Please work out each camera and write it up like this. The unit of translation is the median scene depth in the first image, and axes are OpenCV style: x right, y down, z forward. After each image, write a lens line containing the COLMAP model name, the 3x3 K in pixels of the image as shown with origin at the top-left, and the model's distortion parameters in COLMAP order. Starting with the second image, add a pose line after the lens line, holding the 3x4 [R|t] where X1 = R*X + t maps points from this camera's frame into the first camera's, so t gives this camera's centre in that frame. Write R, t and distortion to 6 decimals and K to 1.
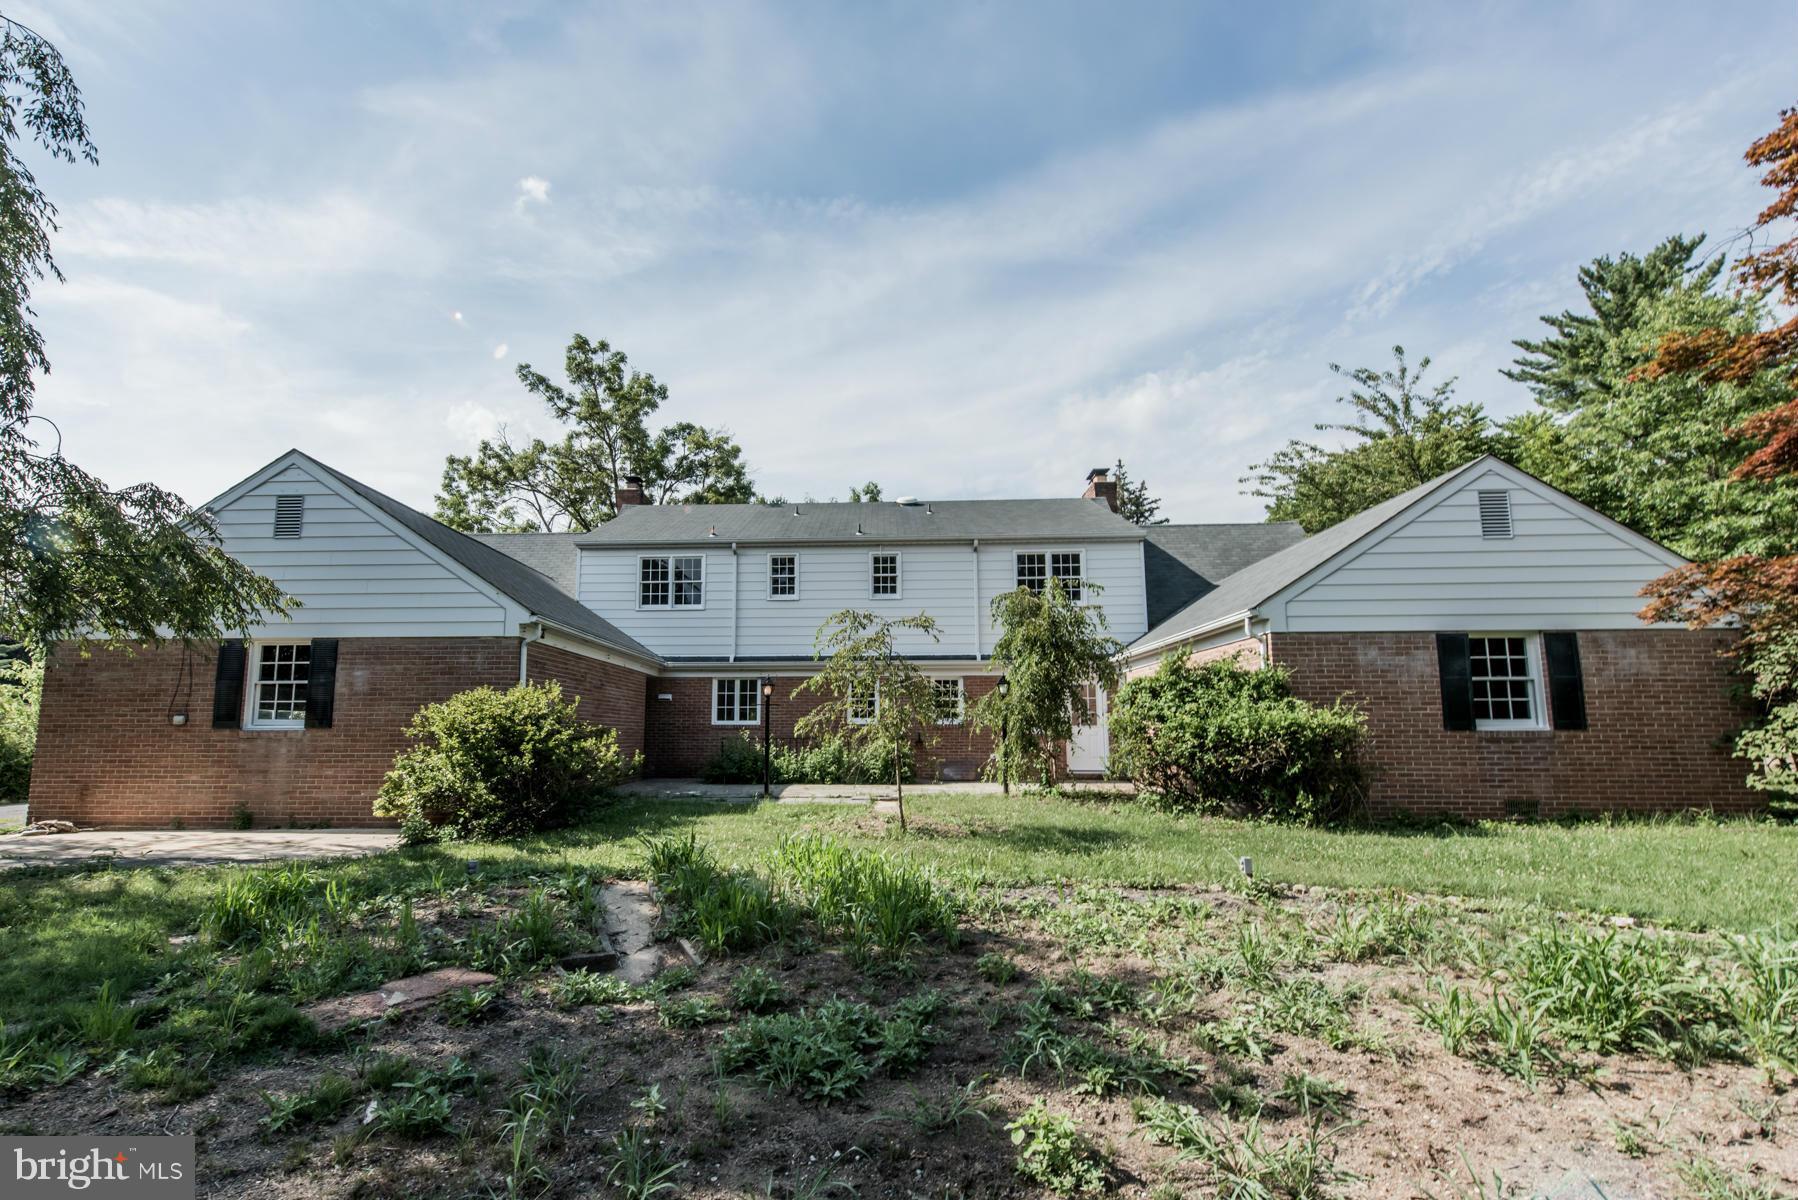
lens RADIAL K [[850.9, 0, 830.0], [0, 850.9, 624.8], [0, 0, 1]] dist [0.038276, 0.000094]
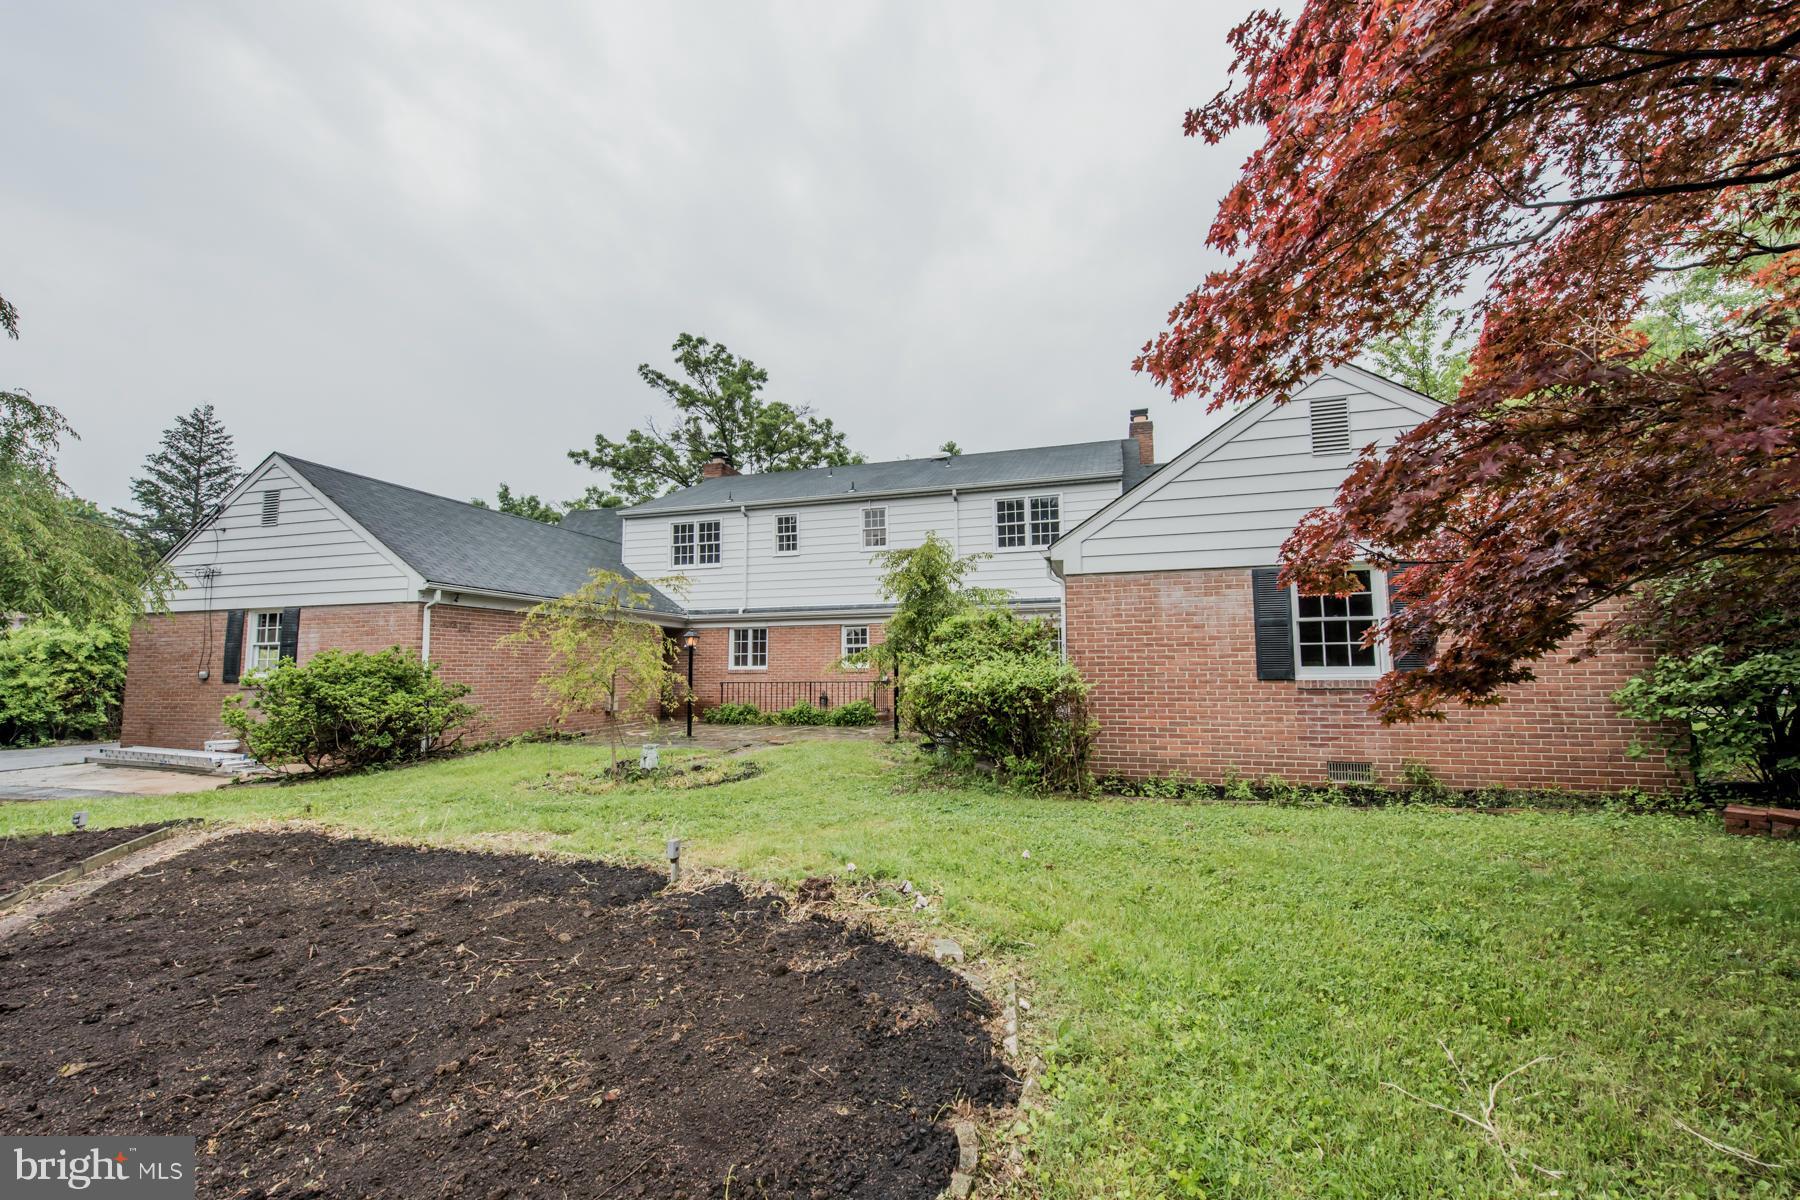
lens RADIAL K [[730.0, 0, 908.1], [0, 730.0, 603.9], [0, 0, 1]] dist [0.009183, -0.000265]
pose [[0.972810, -0.026826, -0.230044, 0.312436], [0.036687, 0.998577, 0.038695, 0.002243], [0.228679, -0.046083, 0.972411, 0.120418]]
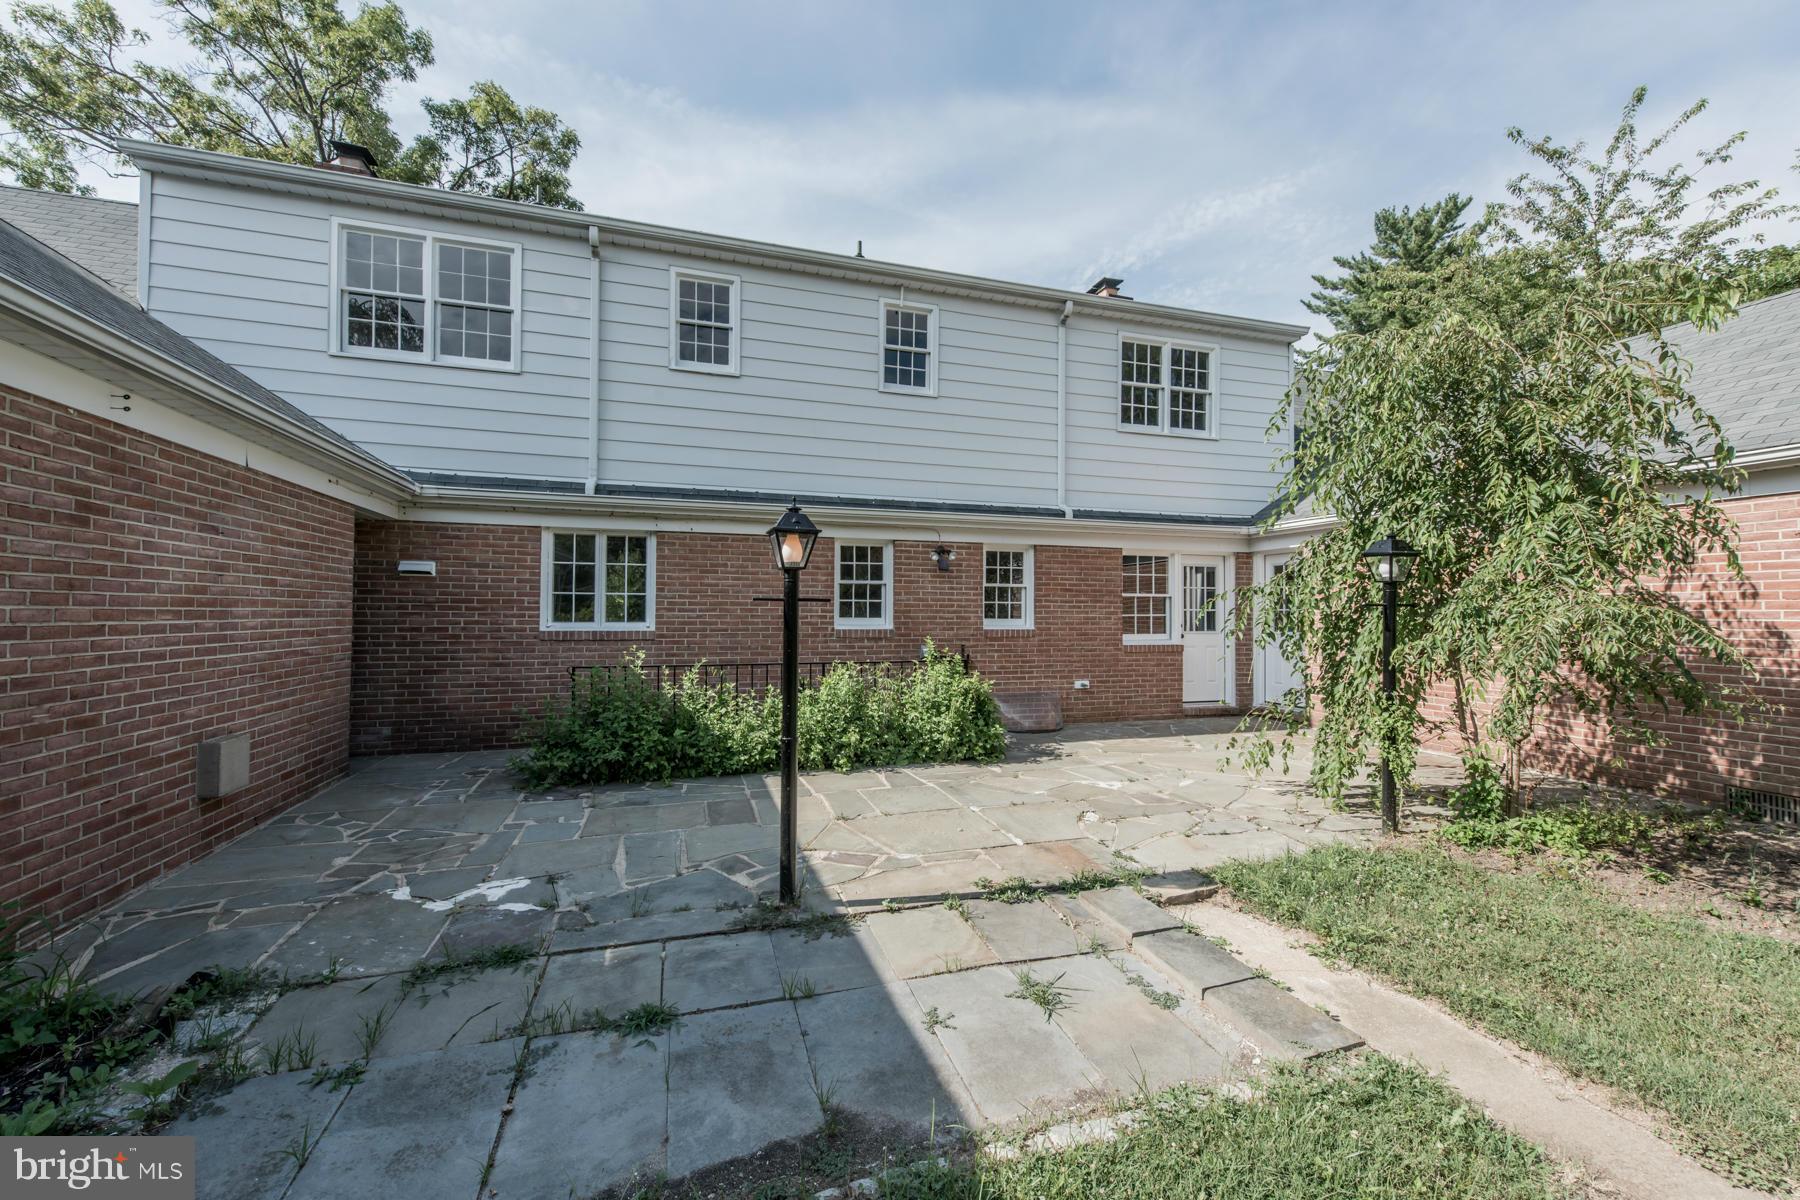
lens RADIAL K [[718.6, 0, 929.5], [0, 718.6, 599.9], [0, 0, 1]] dist [0.001371, 0.000303]
pose [[0.929778, 0.008192, 0.368031, -0.086023], [-0.051784, 0.992722, 0.108728, 0.047749], [-0.364462, -0.120151, 0.923435, 0.565193]]
